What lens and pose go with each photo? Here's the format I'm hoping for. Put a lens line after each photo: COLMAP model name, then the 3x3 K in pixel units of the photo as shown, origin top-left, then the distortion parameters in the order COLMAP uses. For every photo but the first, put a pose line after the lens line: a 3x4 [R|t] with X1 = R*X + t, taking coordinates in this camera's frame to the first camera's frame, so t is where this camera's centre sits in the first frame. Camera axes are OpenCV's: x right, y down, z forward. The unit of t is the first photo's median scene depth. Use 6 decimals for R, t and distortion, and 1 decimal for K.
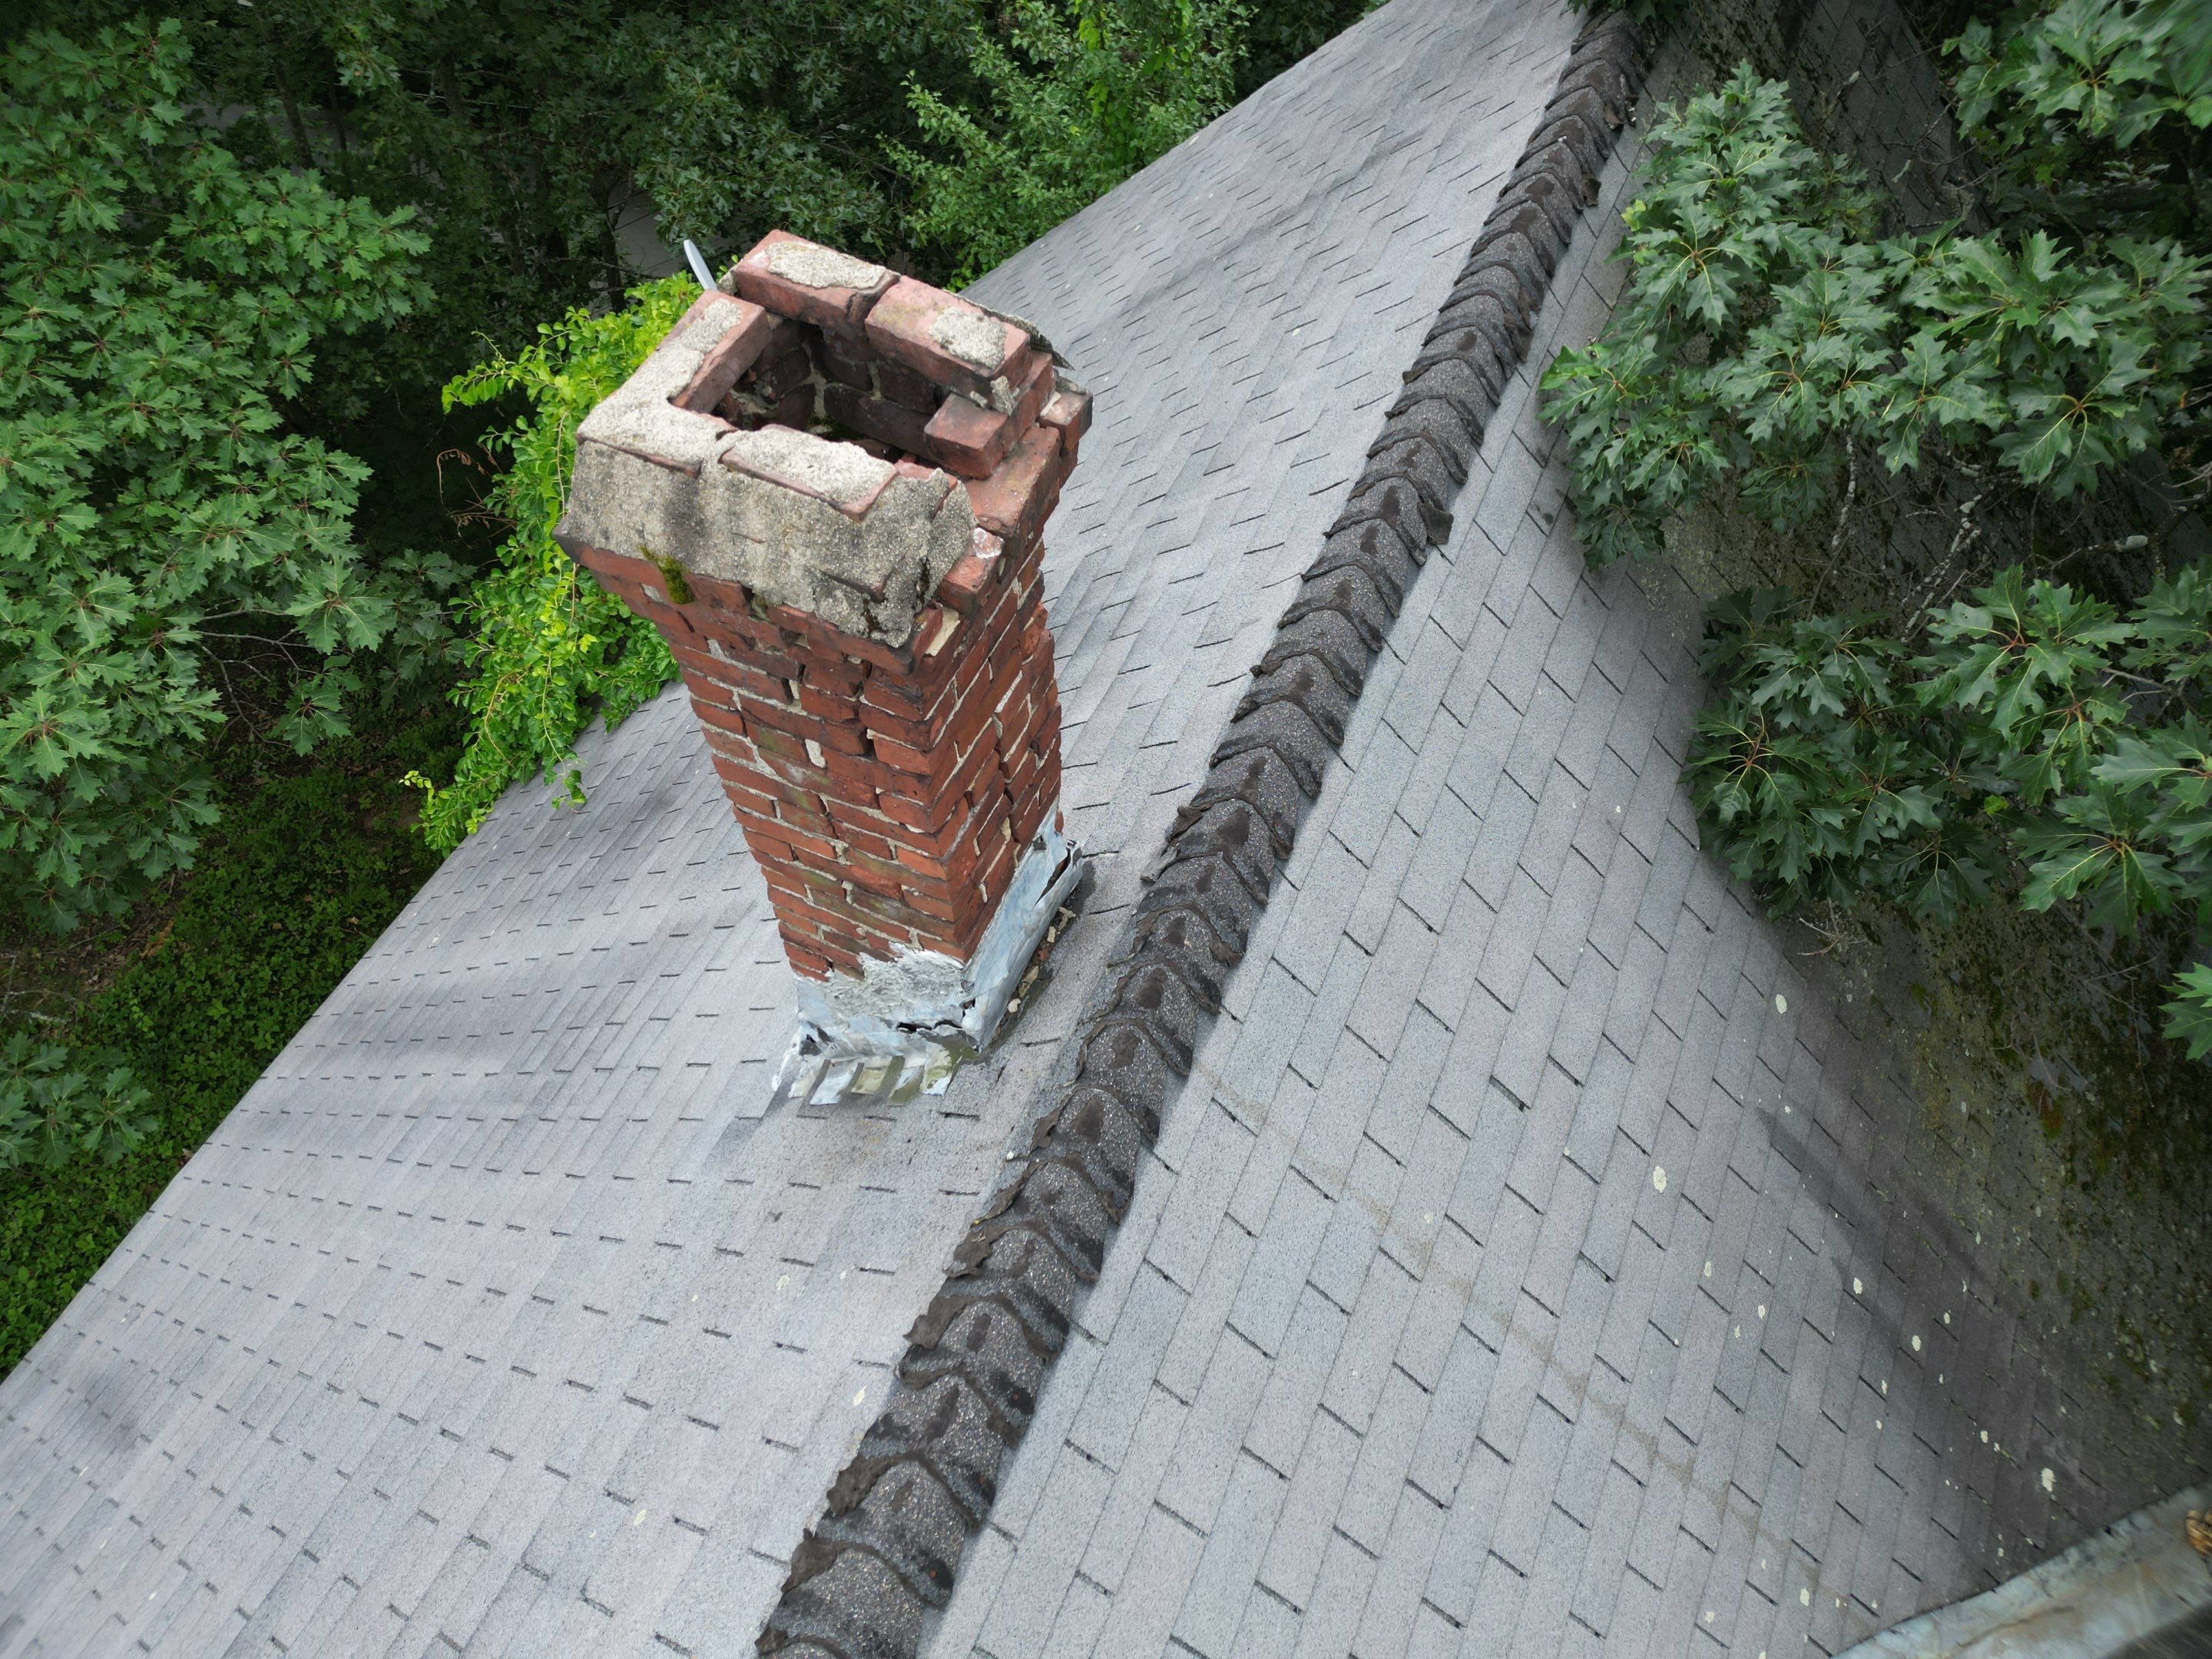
lens RADIAL K [[1536.6, 0, 1110.3], [0, 1536.6, 829.3], [0, 0, 1]] dist [0.082846, -0.083159]
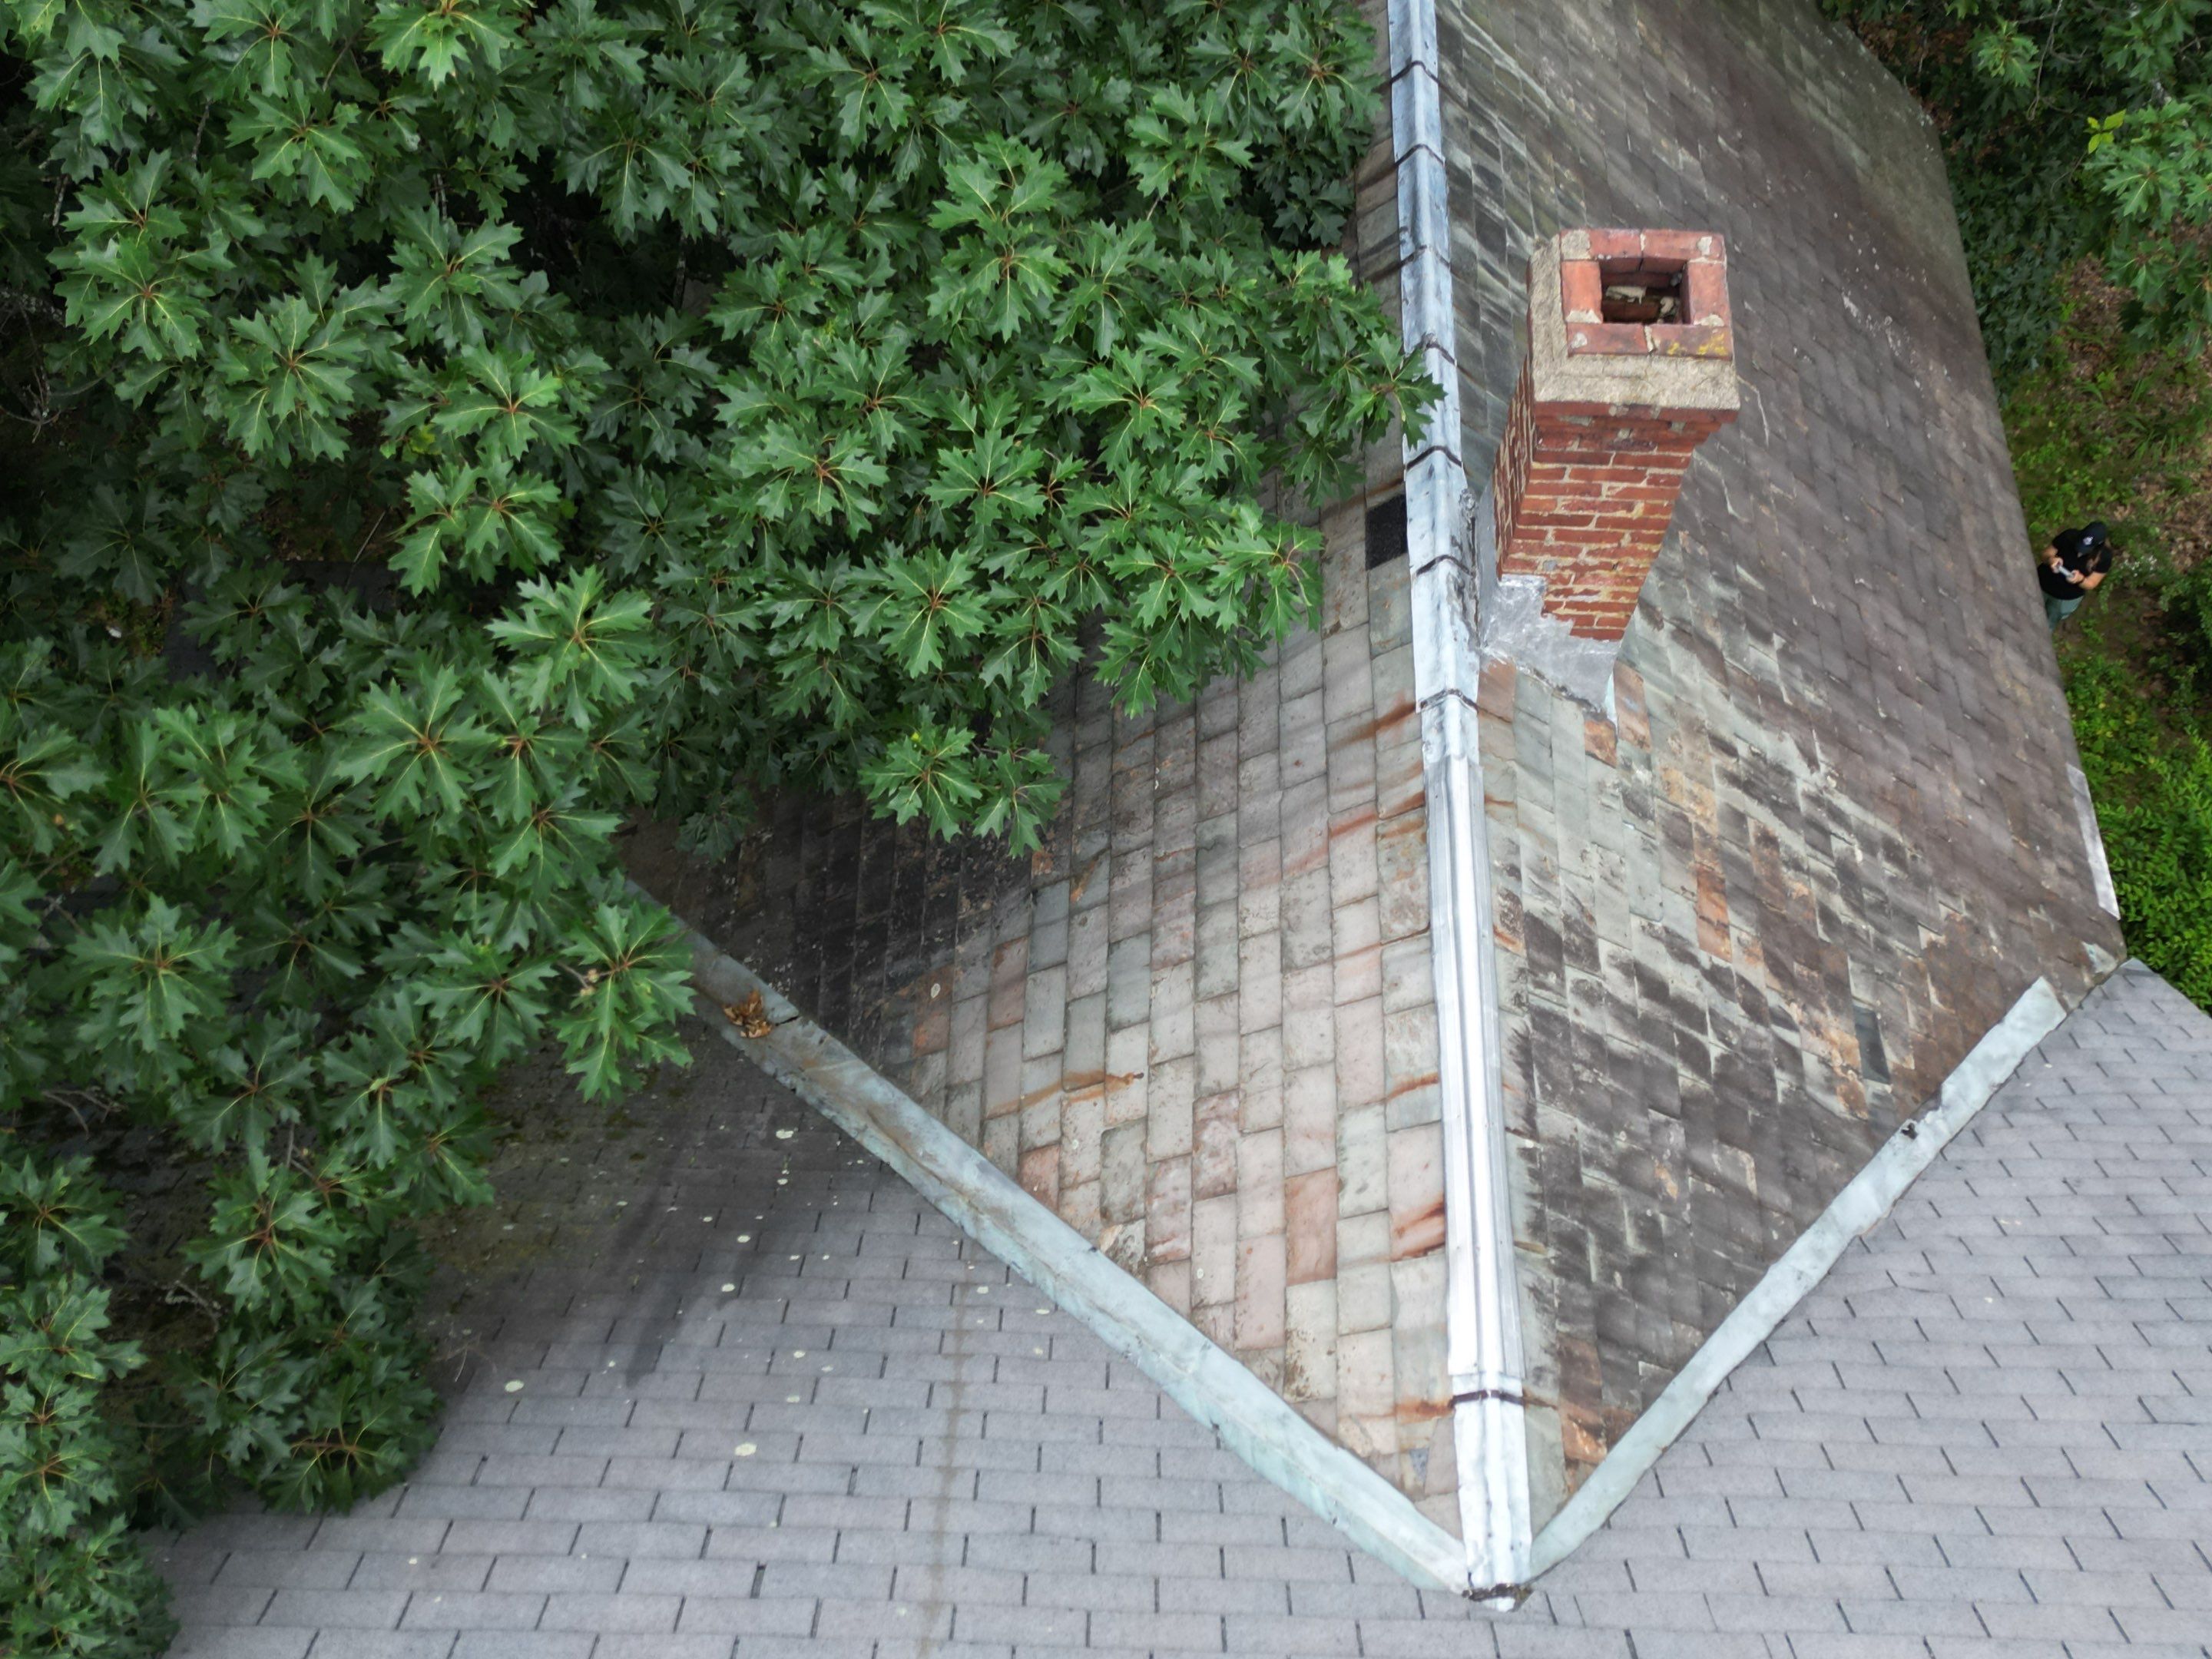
lens RADIAL K [[2081.5, 0, 1104.5], [0, 2081.5, 820.9], [0, 0, 1]] dist [0.119990, -0.204890]
pose [[-0.391596, -0.790913, 0.470223, -0.127047], [0.759947, 0.010125, 0.649906, -0.644734], [-0.518780, 0.611845, 0.597087, -0.386928]]
